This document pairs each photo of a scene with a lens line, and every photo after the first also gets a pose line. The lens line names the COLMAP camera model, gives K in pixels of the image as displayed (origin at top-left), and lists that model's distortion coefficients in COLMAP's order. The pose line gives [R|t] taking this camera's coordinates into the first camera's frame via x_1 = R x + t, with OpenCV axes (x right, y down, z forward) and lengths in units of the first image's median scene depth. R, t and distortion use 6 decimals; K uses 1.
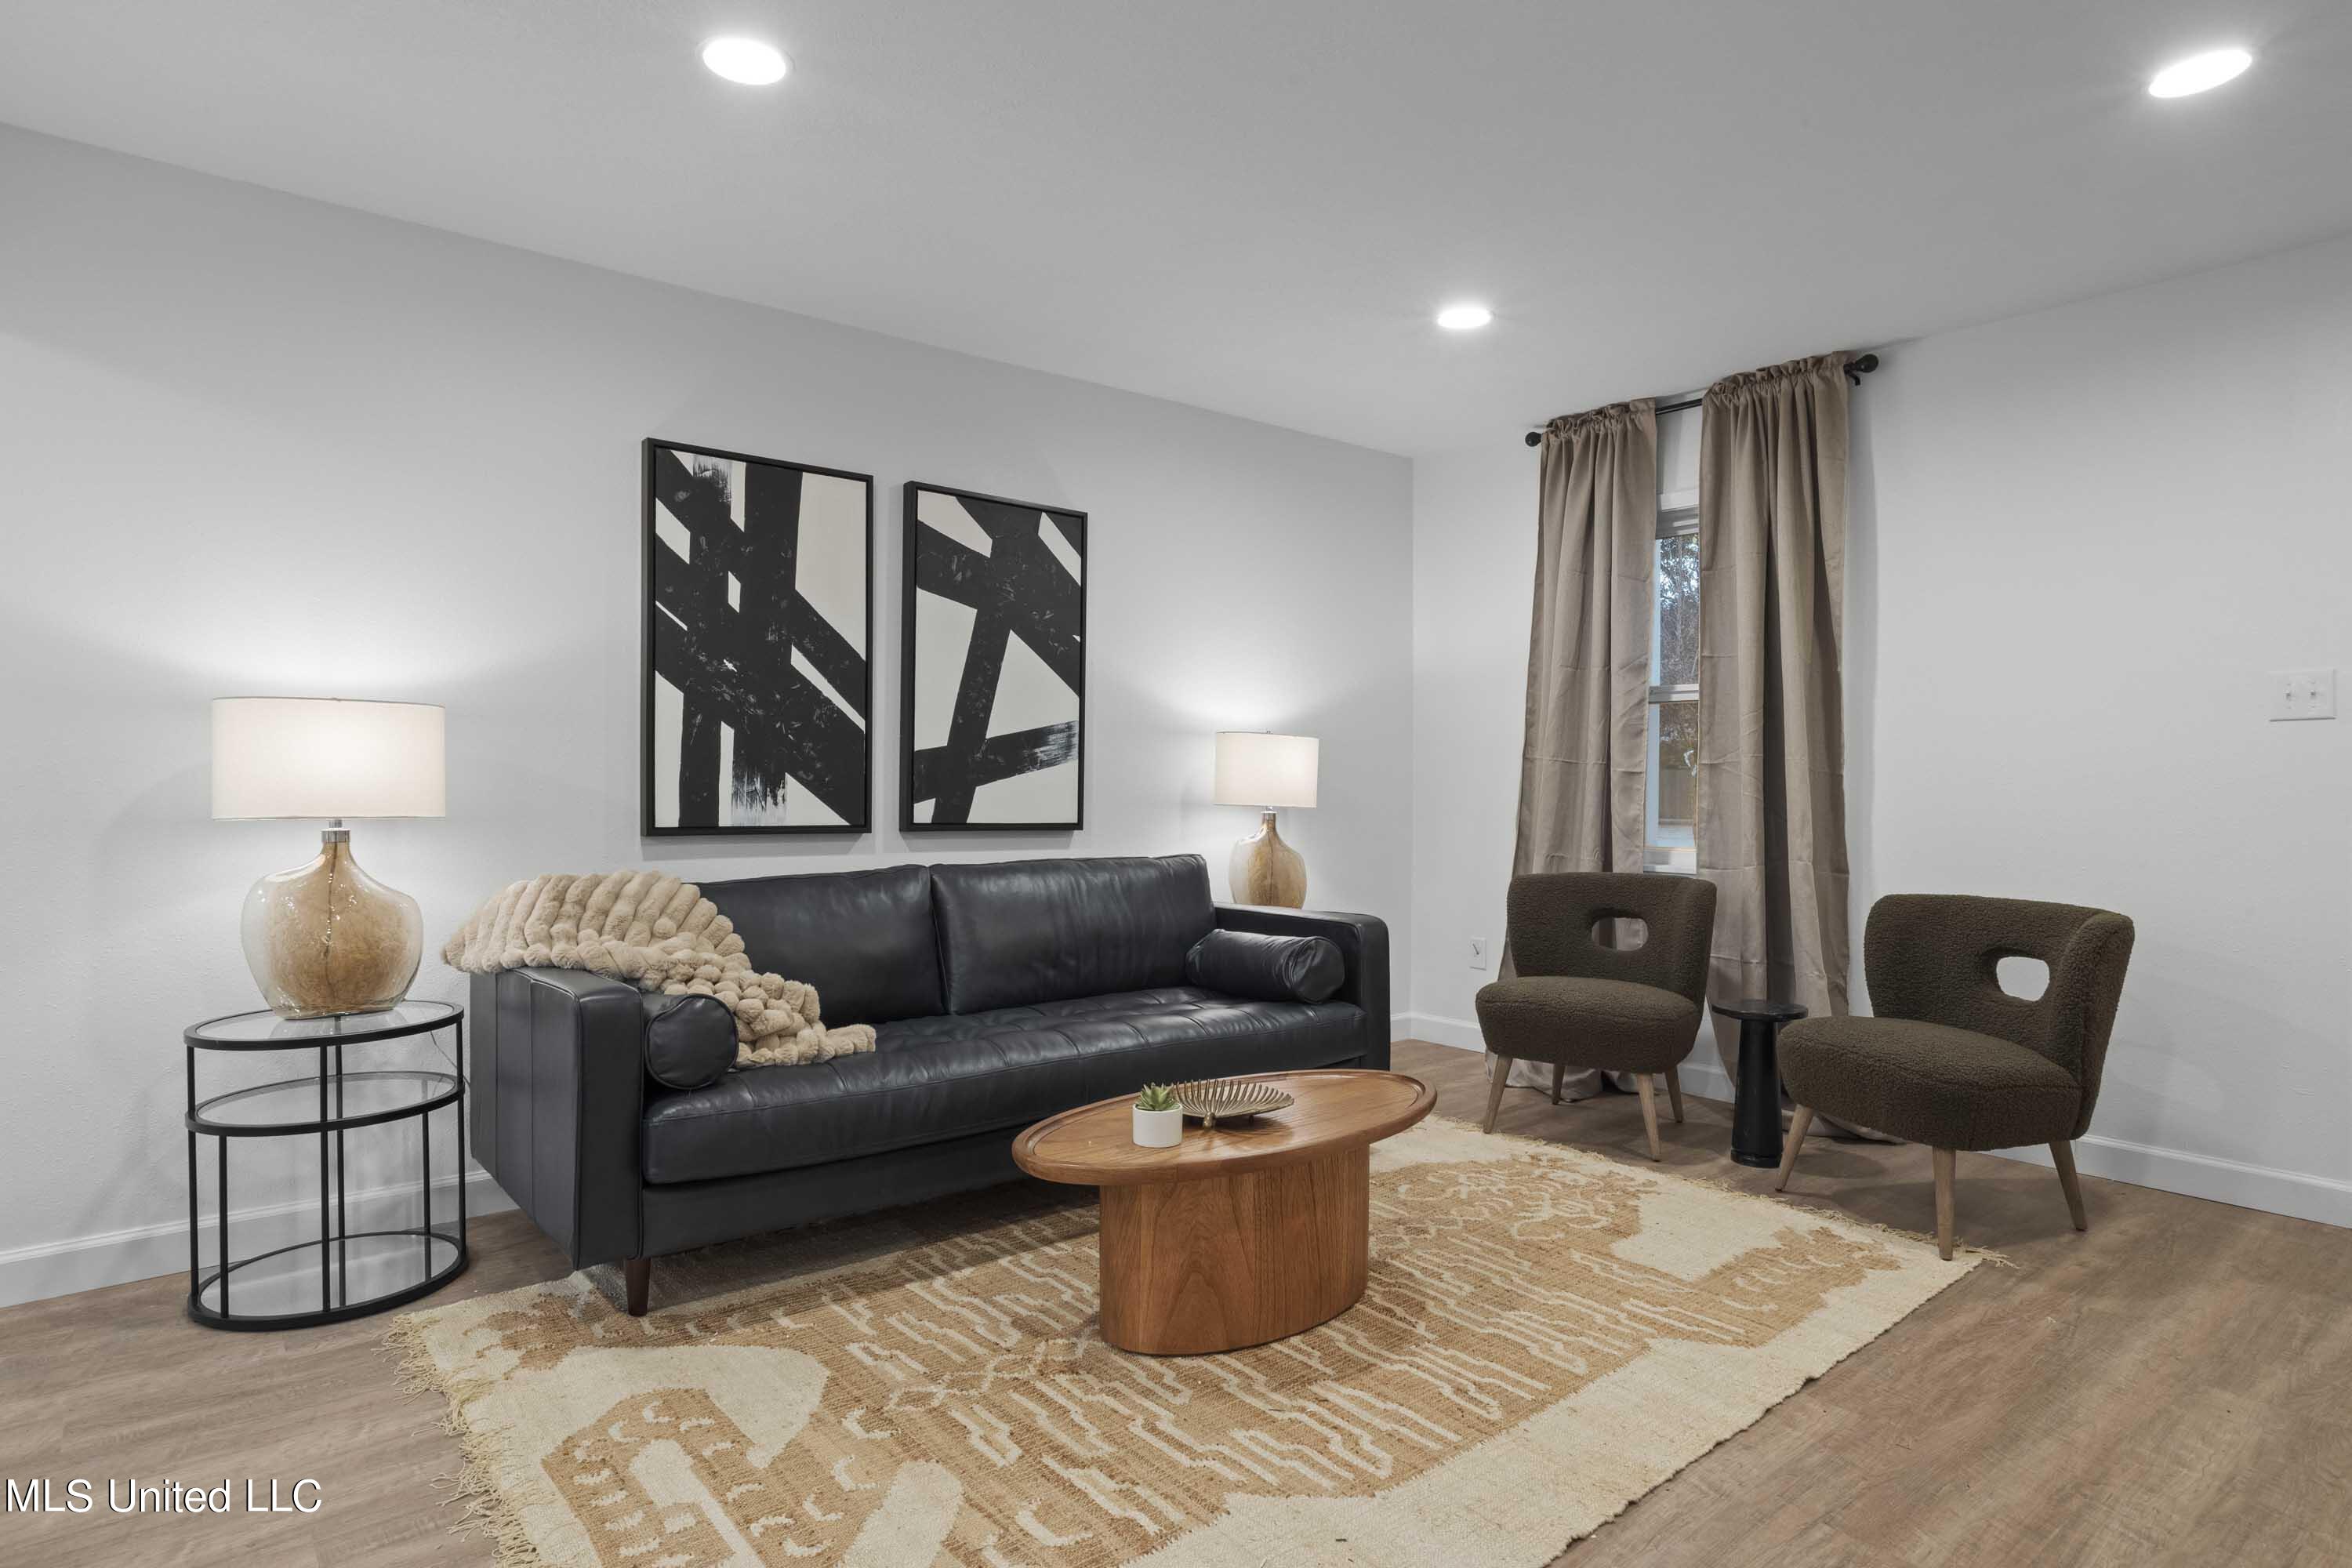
lens RADIAL K [[1284.1, 0, 1166.5], [0, 1284.1, 781.8], [0, 0, 1]] dist [-0.034832, 0.018146]
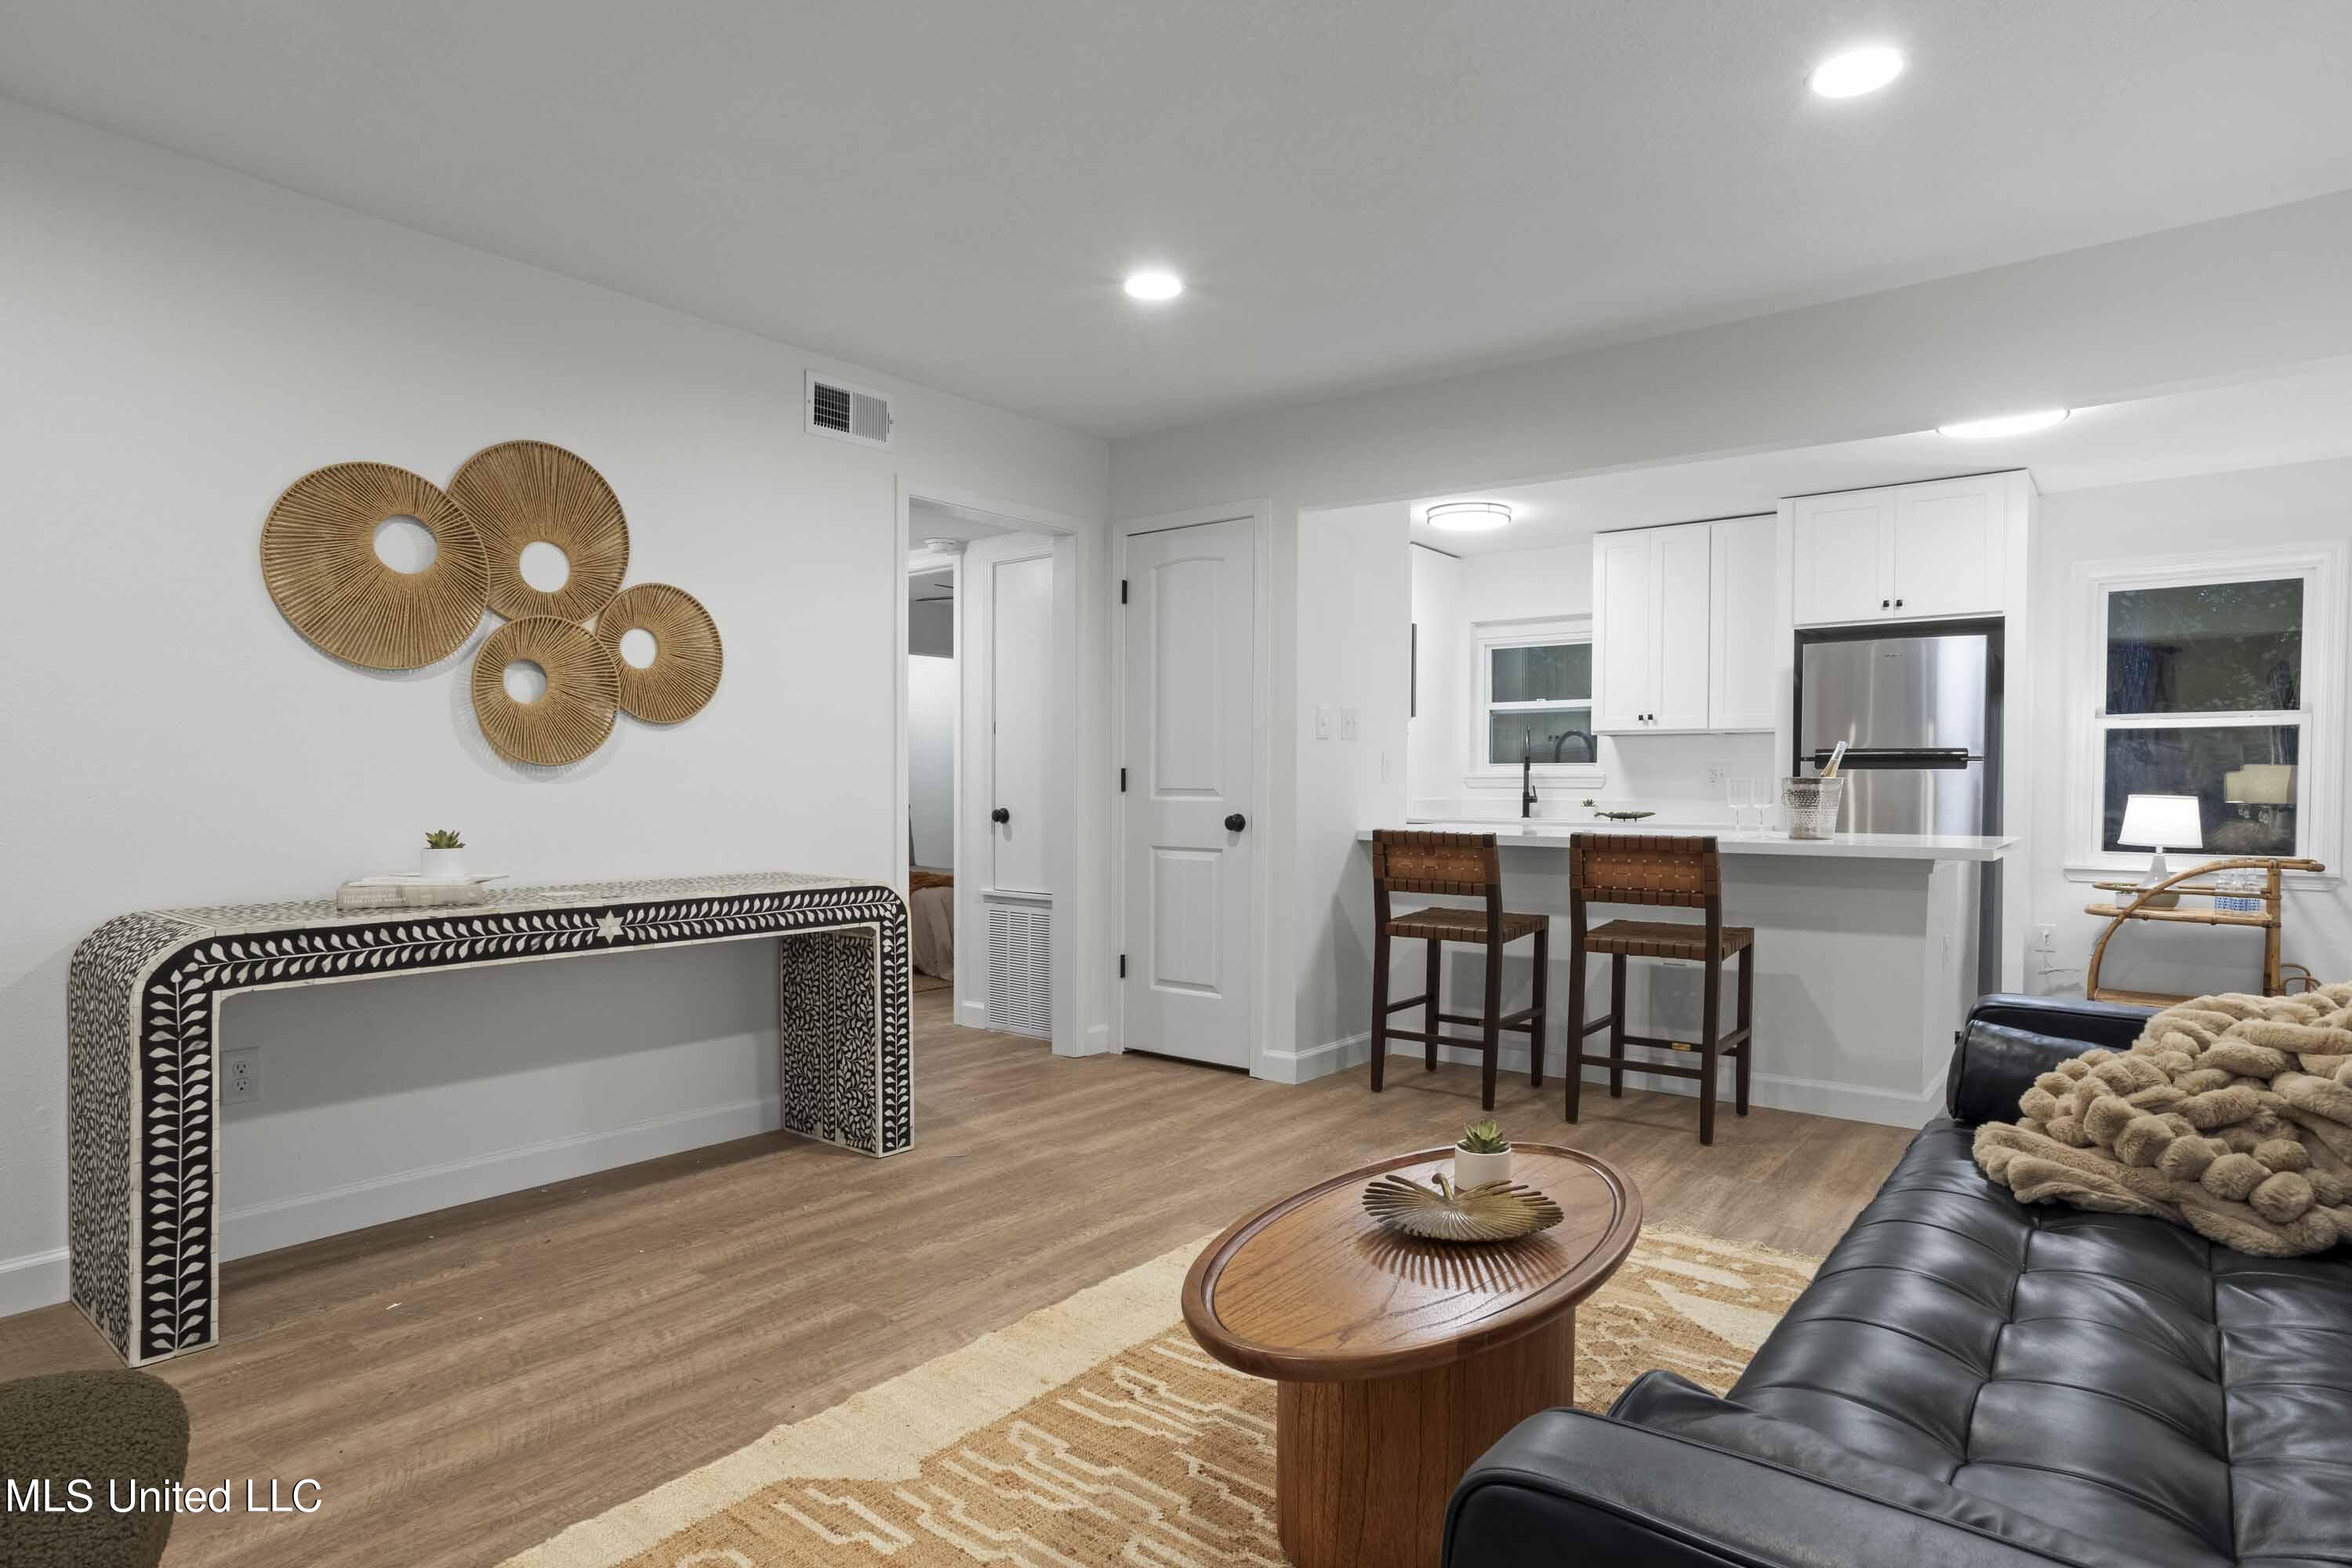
lens RADIAL K [[1284.1, 0, 1166.0], [0, 1284.1, 794.9], [0, 0, 1]] dist [-0.034832, 0.018146]
pose [[-0.977433, -0.004961, -0.211189, 0.282220], [-0.008127, 0.999867, 0.014126, -0.001749], [0.211091, 0.015524, -0.977343, 1.291074]]
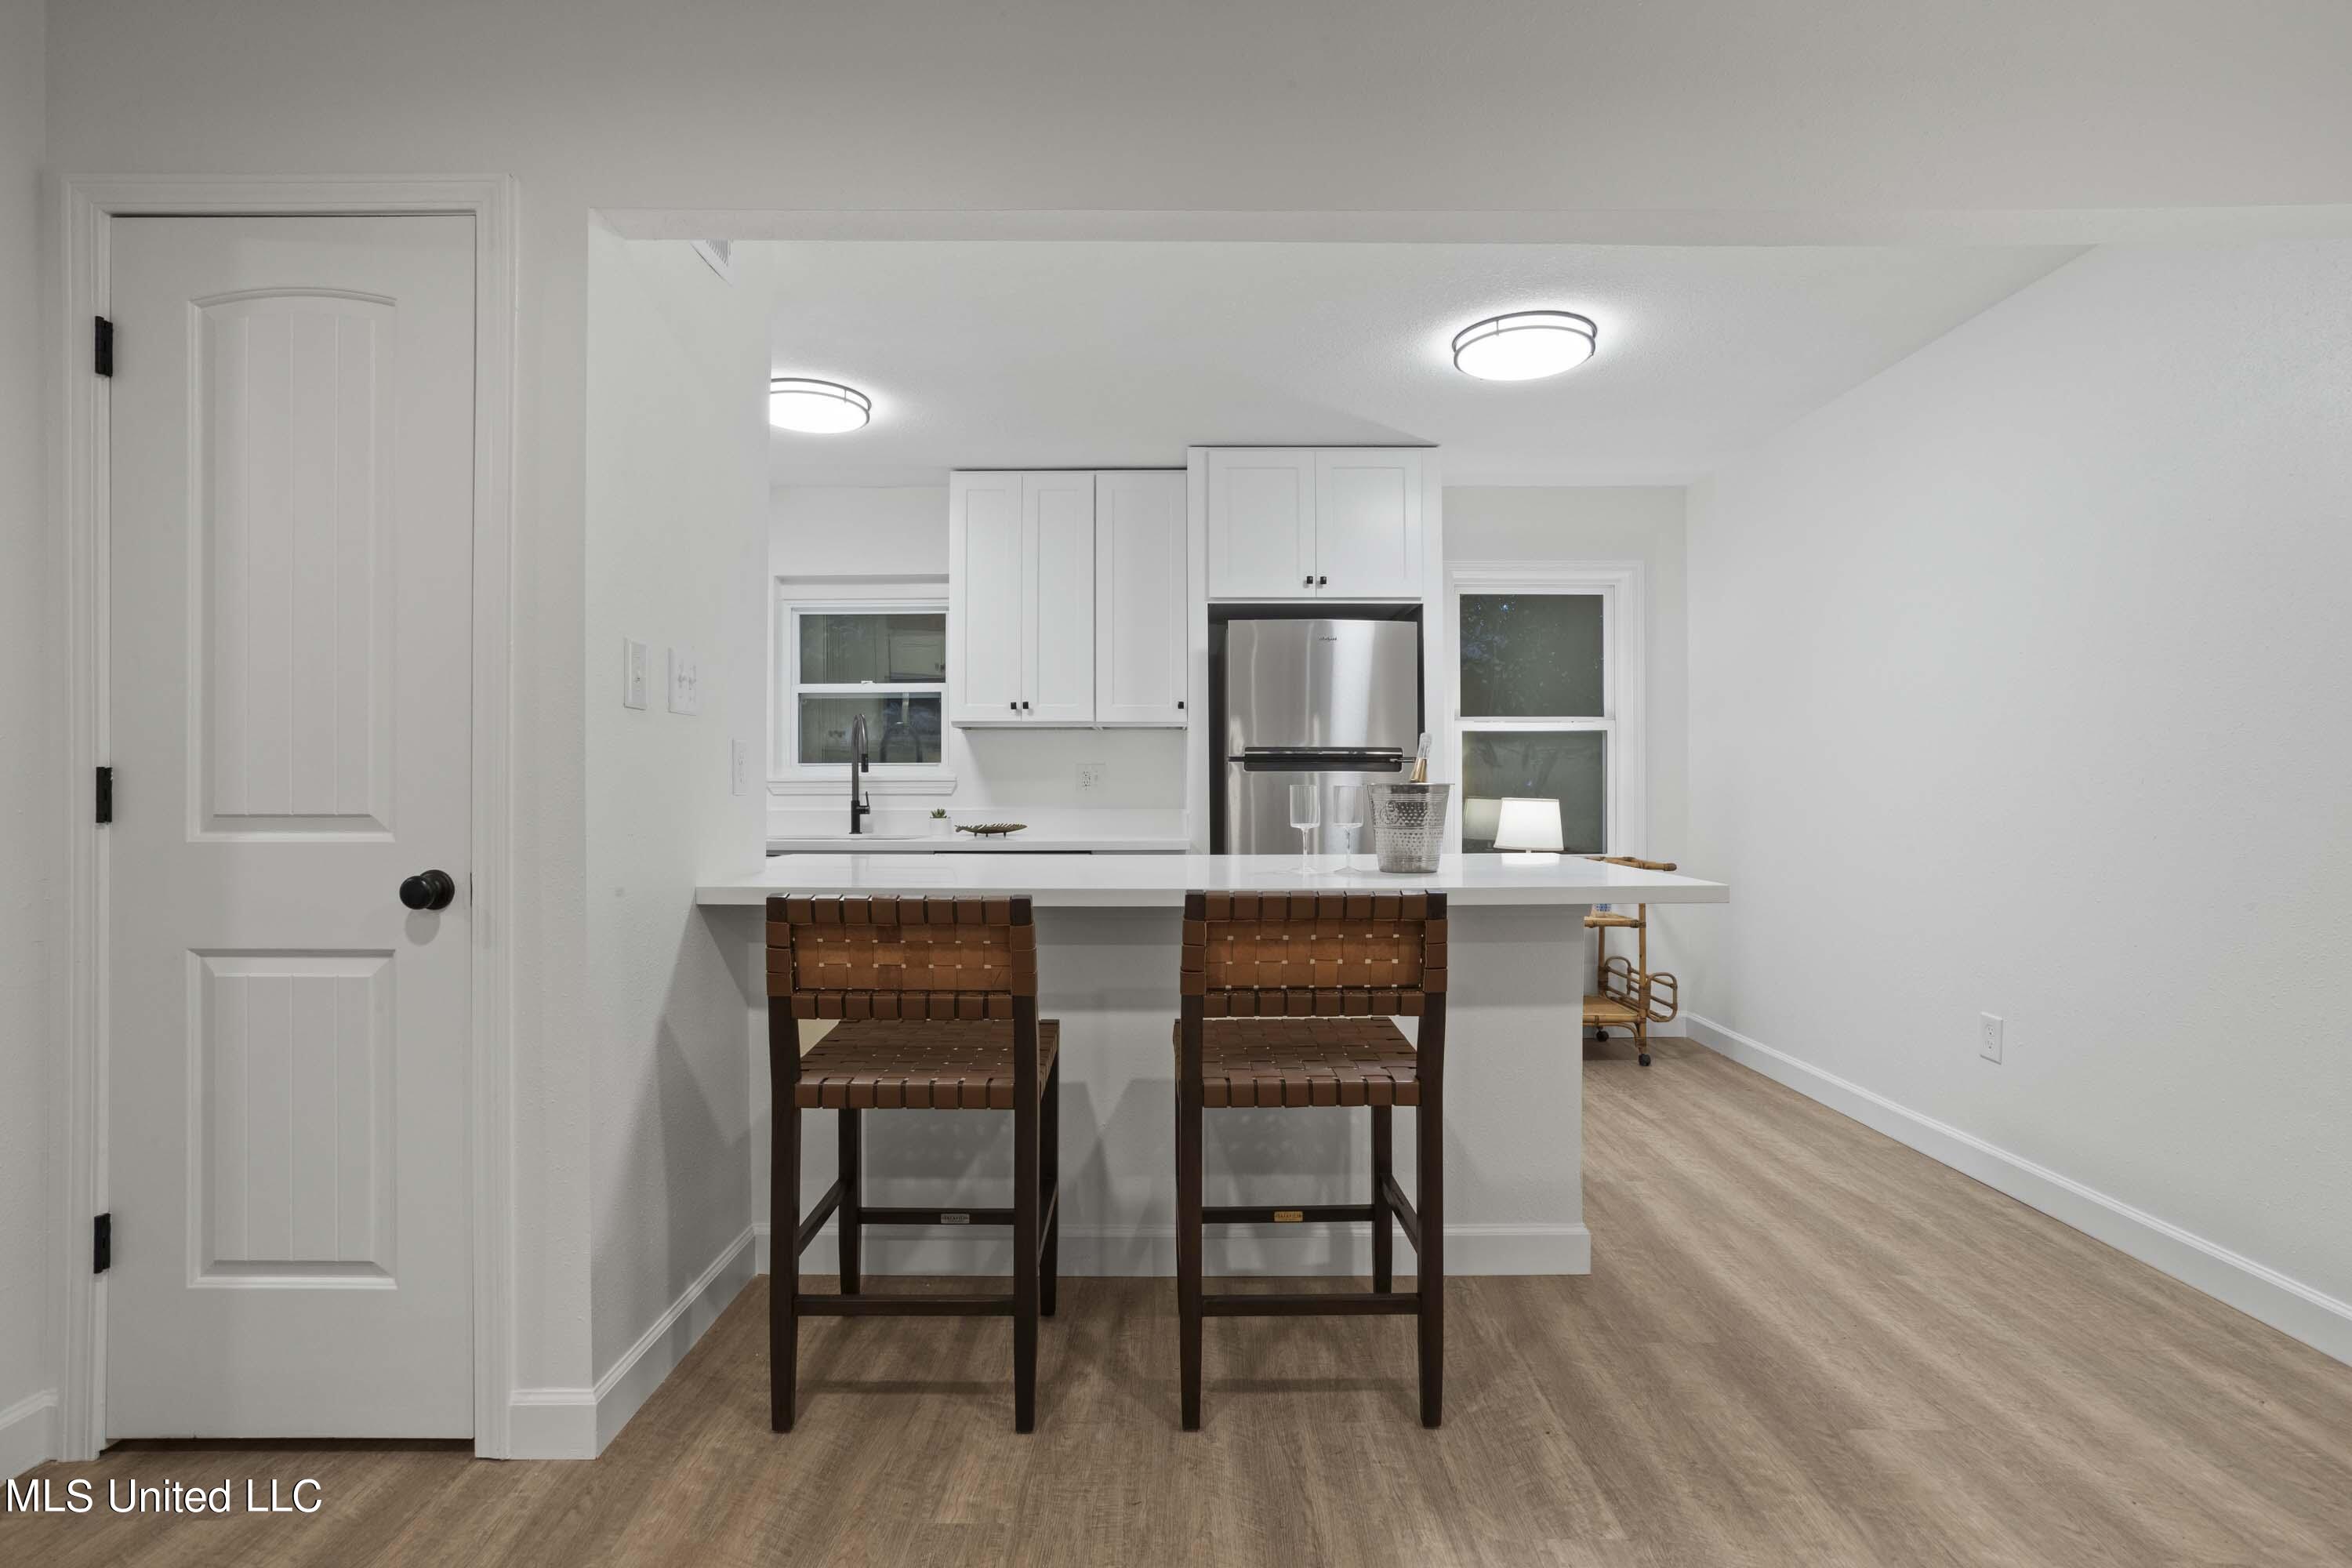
lens RADIAL K [[1137.8, 0, 1168.3], [0, 1137.8, 784.9], [0, 0, 1]] dist [-0.039103, 0.023156]
pose [[-0.638398, -0.001390, -0.769705, 0.105047], [-0.005003, 0.999985, 0.002343, -0.006378], [0.769690, 0.005347, -0.638395, 0.571509]]
